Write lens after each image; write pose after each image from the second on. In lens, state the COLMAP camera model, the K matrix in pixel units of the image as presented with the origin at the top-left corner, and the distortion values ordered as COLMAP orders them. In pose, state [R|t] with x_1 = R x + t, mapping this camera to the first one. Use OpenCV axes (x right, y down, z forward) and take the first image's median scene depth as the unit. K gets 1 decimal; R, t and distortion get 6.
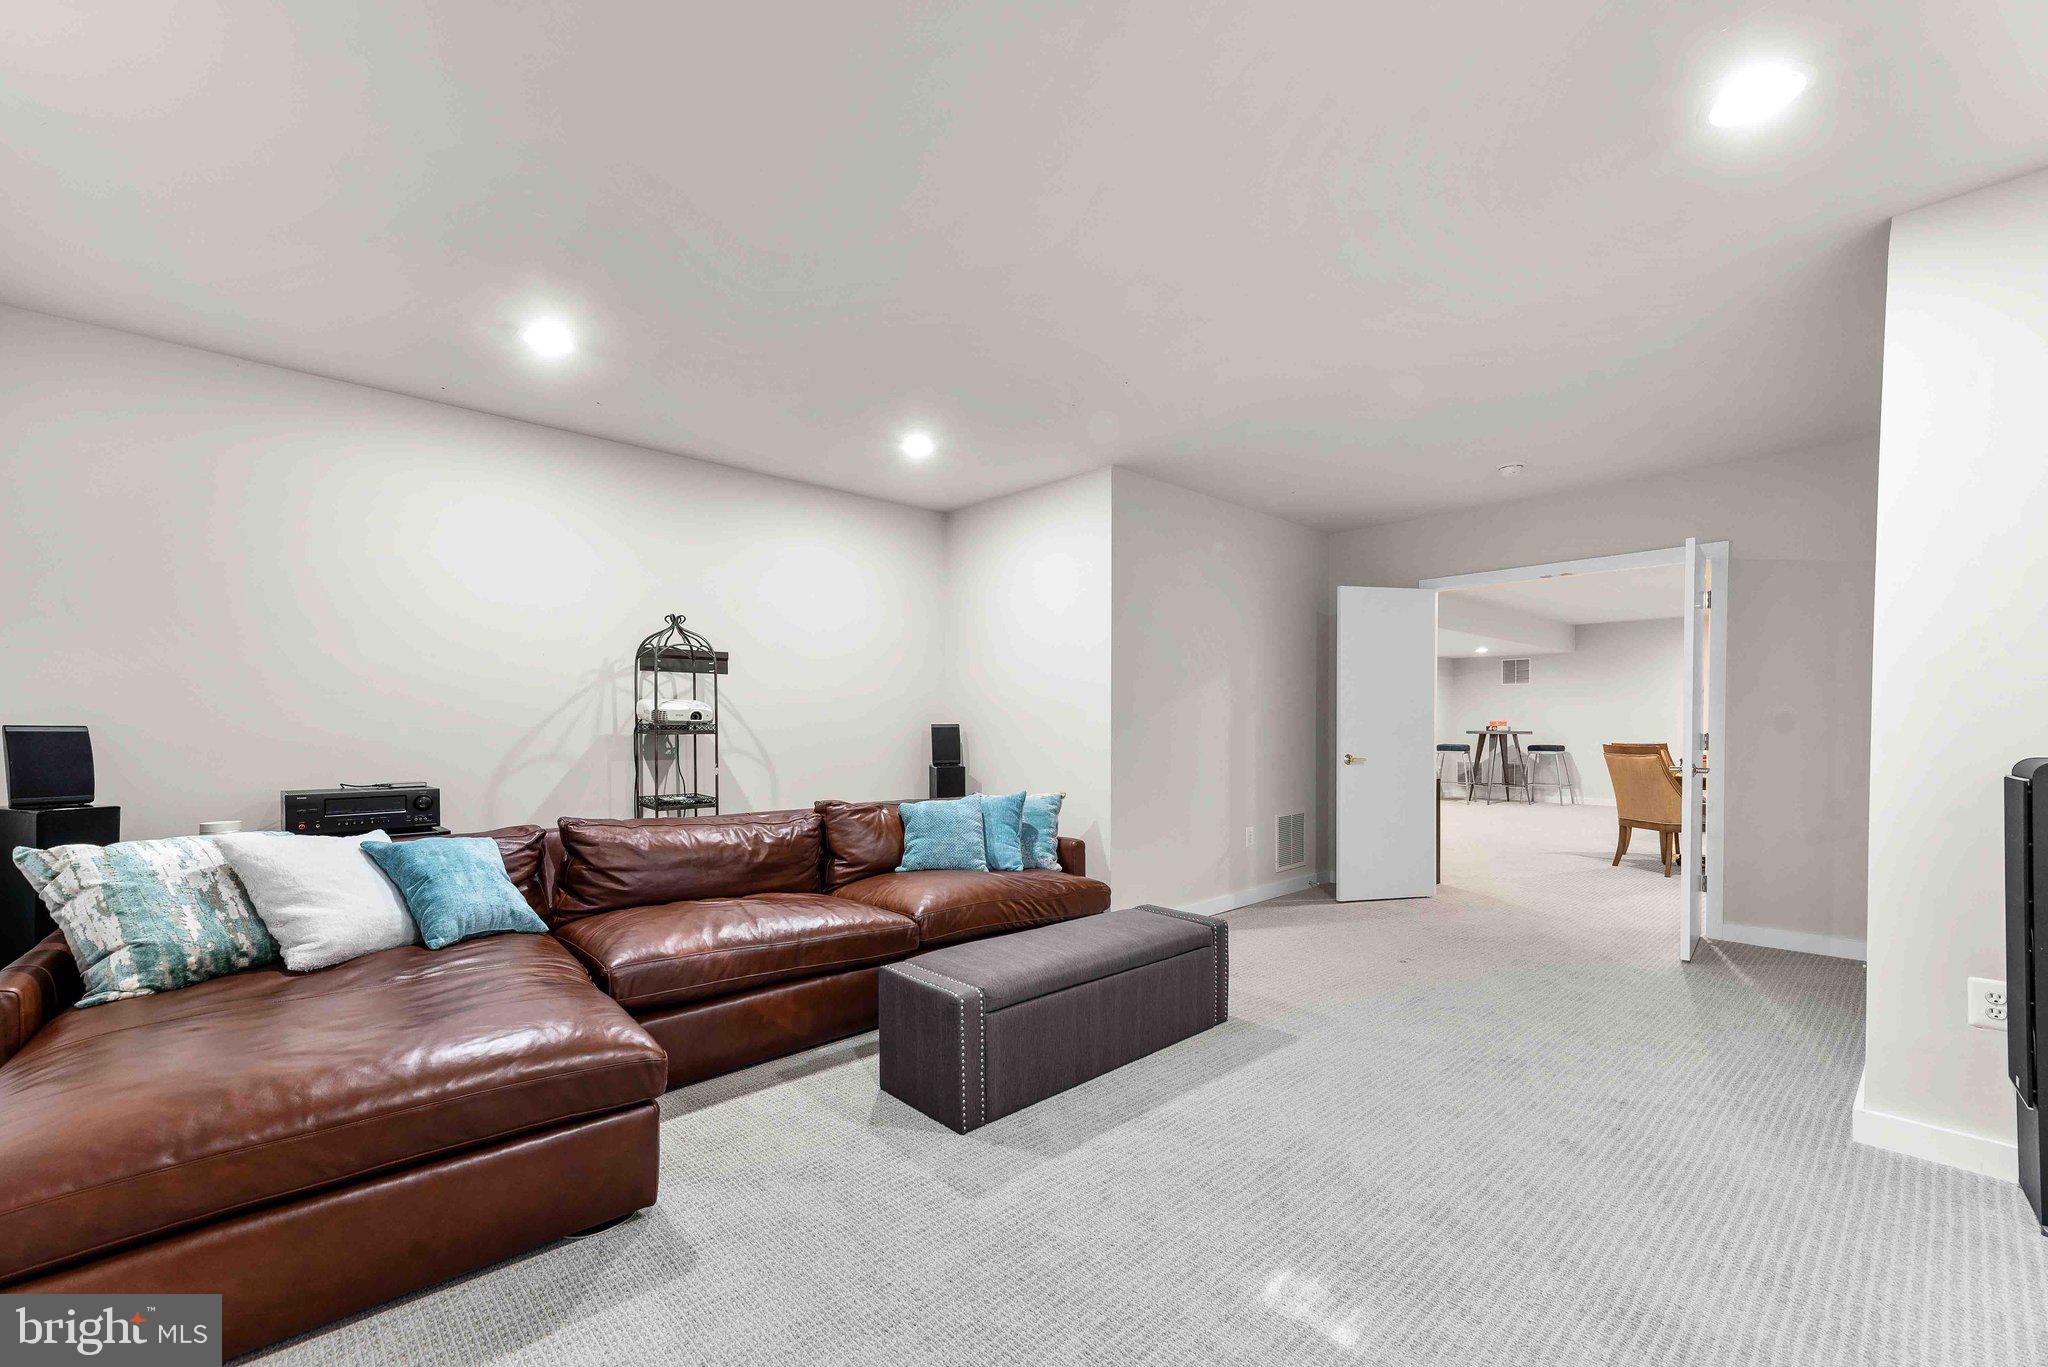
lens RADIAL K [[826.8, 0, 1024.6], [0, 826.8, 715.7], [0, 0, 1]] dist [0.000301, 0.000000]
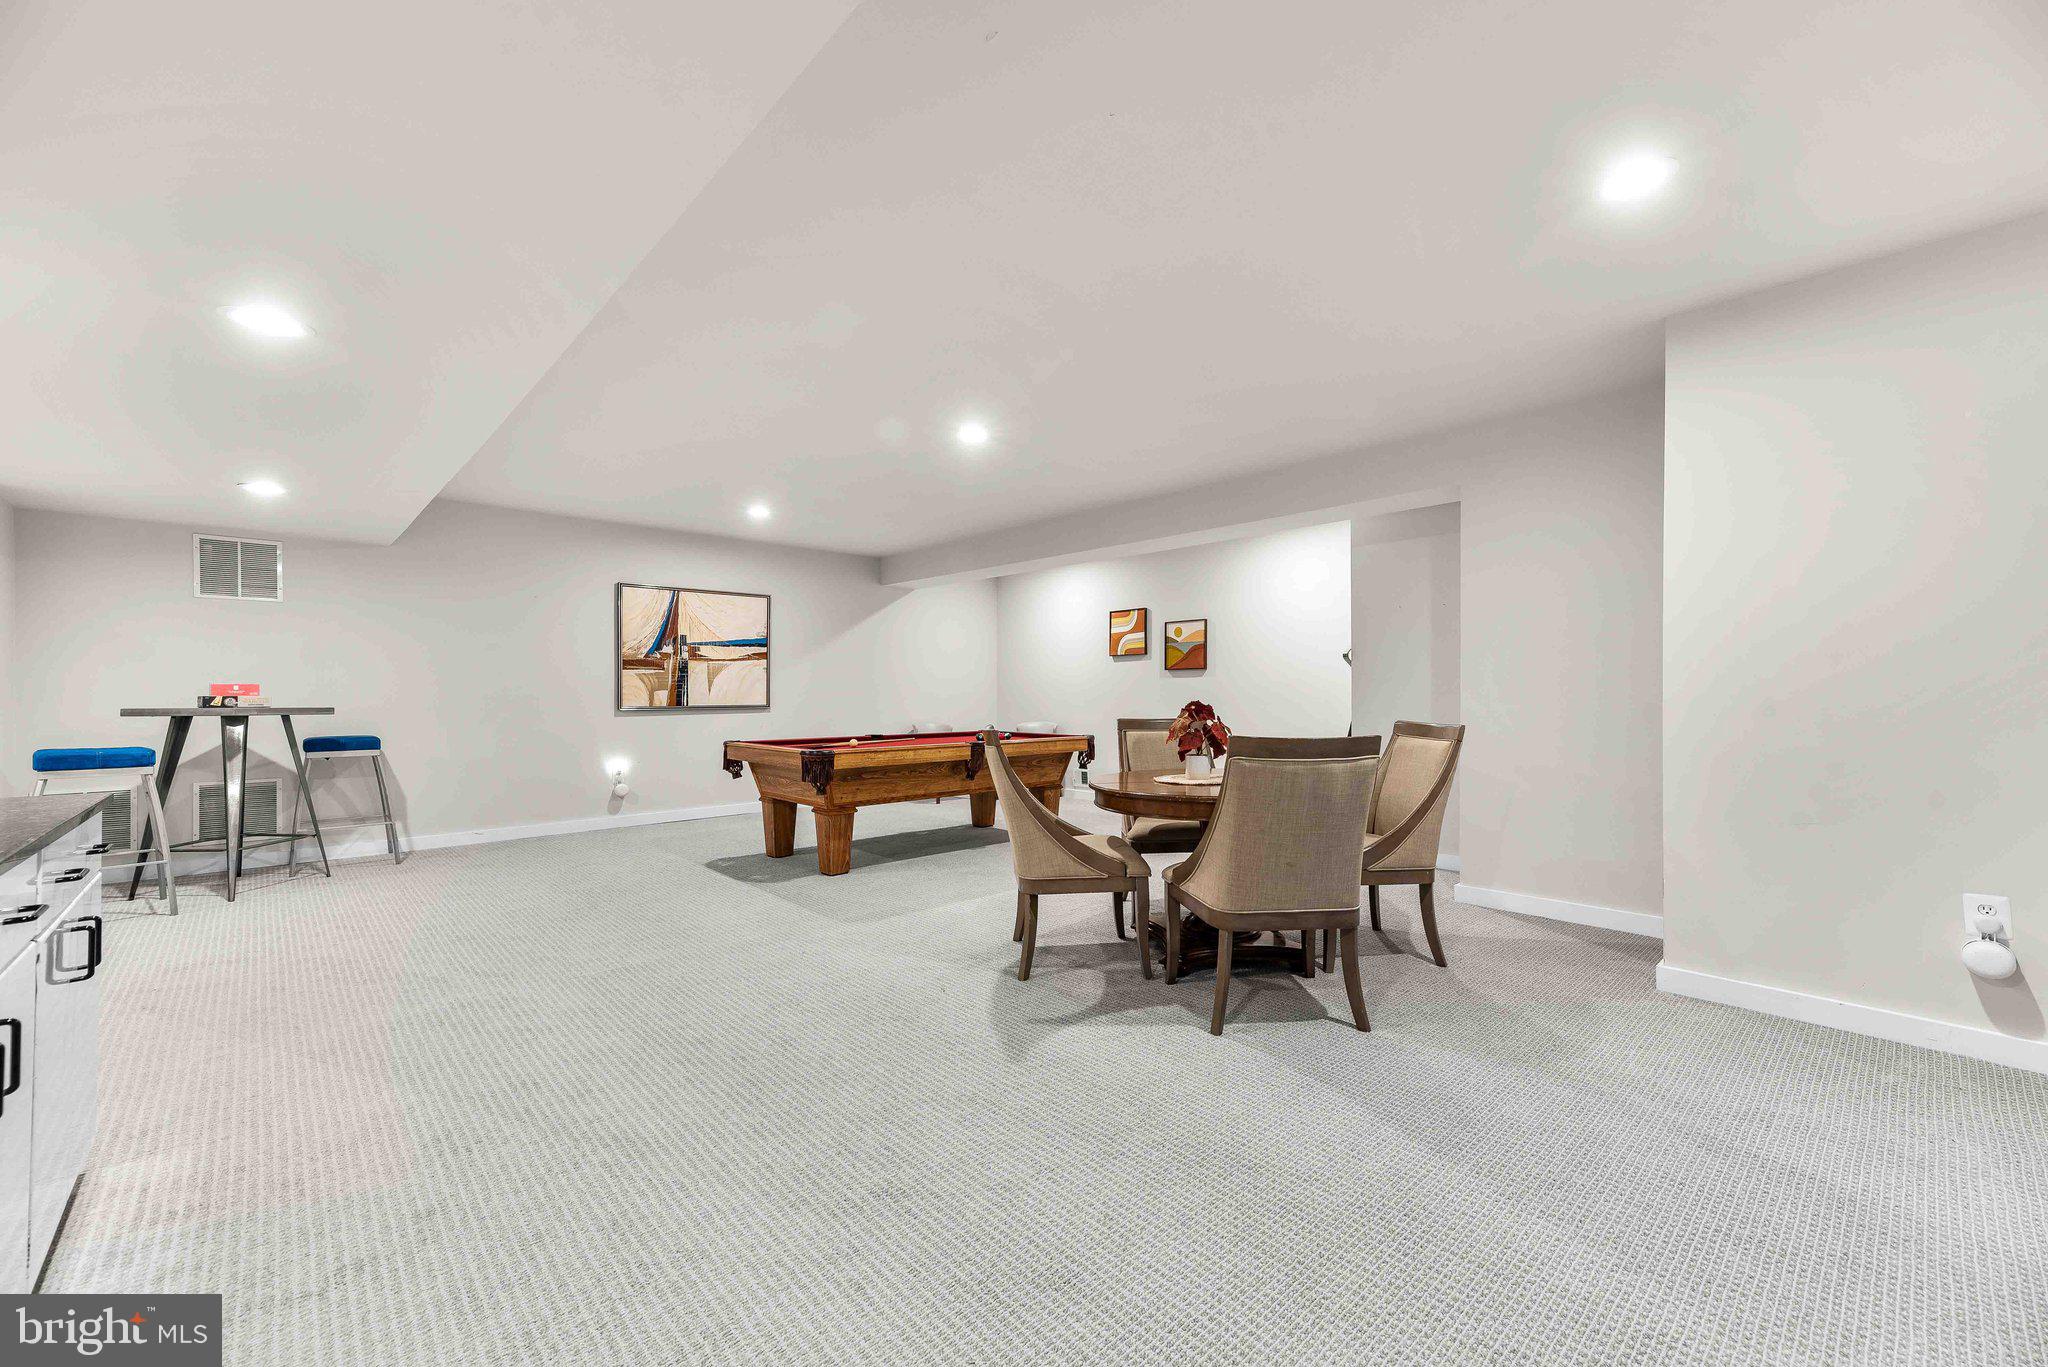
lens RADIAL K [[819.6, 0, 1025.1], [0, 819.6, 701.8], [0, 0, 1]] dist [0.015417, 0.000017]
pose [[-0.010442, -0.010796, 0.999887, 0.163090], [0.003953, 0.999933, 0.010837, 0.012696], [-0.999938, 0.004066, -0.010399, 0.618331]]
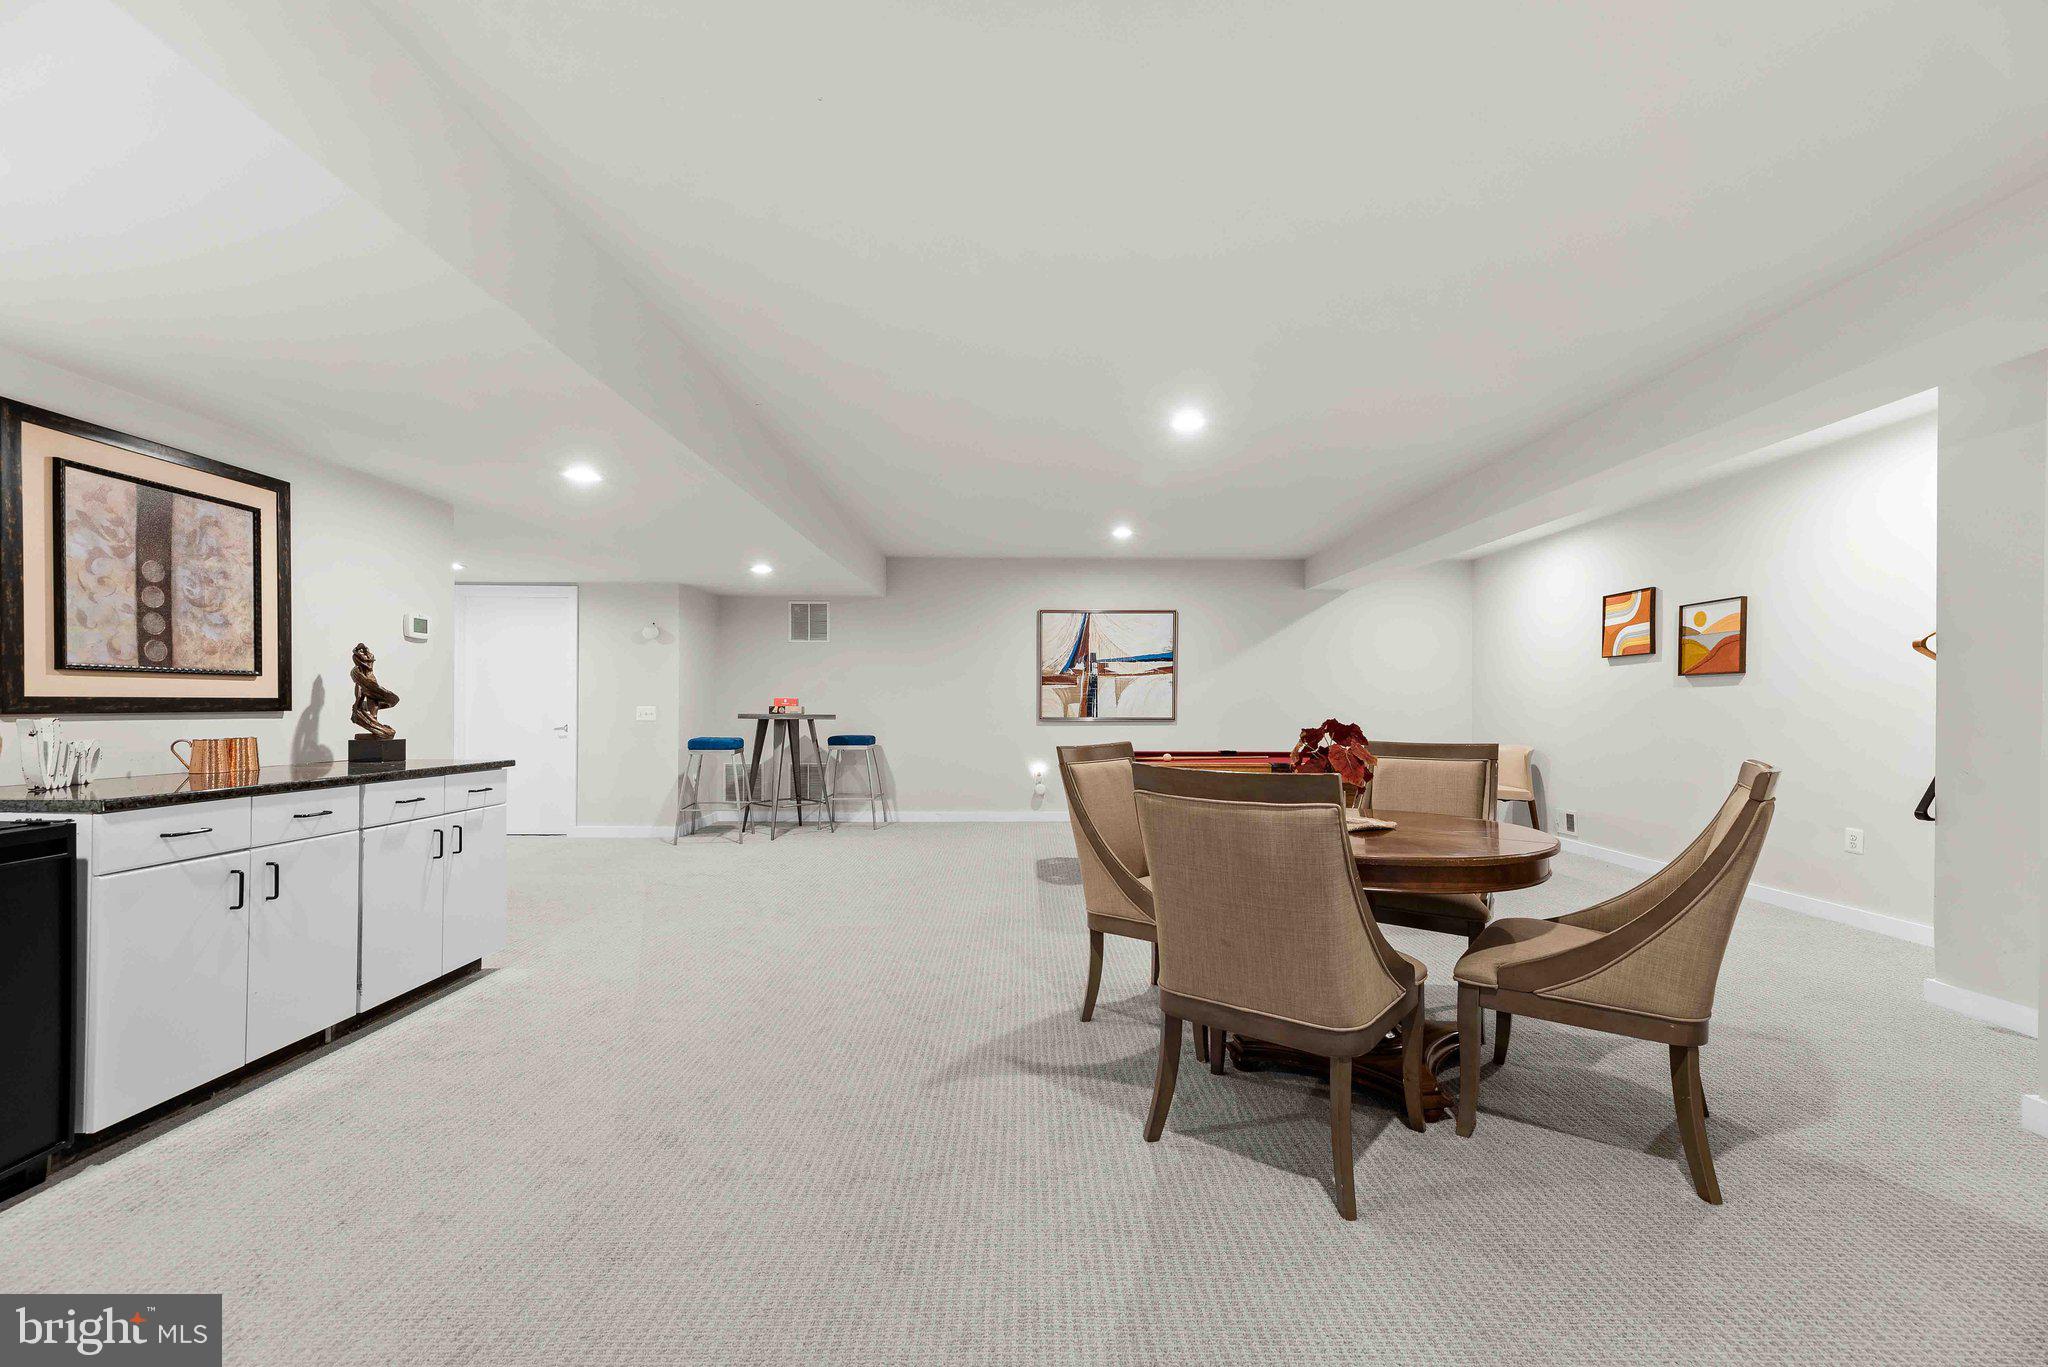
lens RADIAL K [[826.8, 0, 1024.6], [0, 826.8, 715.7], [0, 0, 1]] dist [0.000301, 0.000000]
pose [[0.679167, -0.006623, 0.733954, 0.242045], [-0.001969, 0.999939, 0.010845, 0.012681], [-0.733981, -0.008811, 0.679113, 0.453308]]
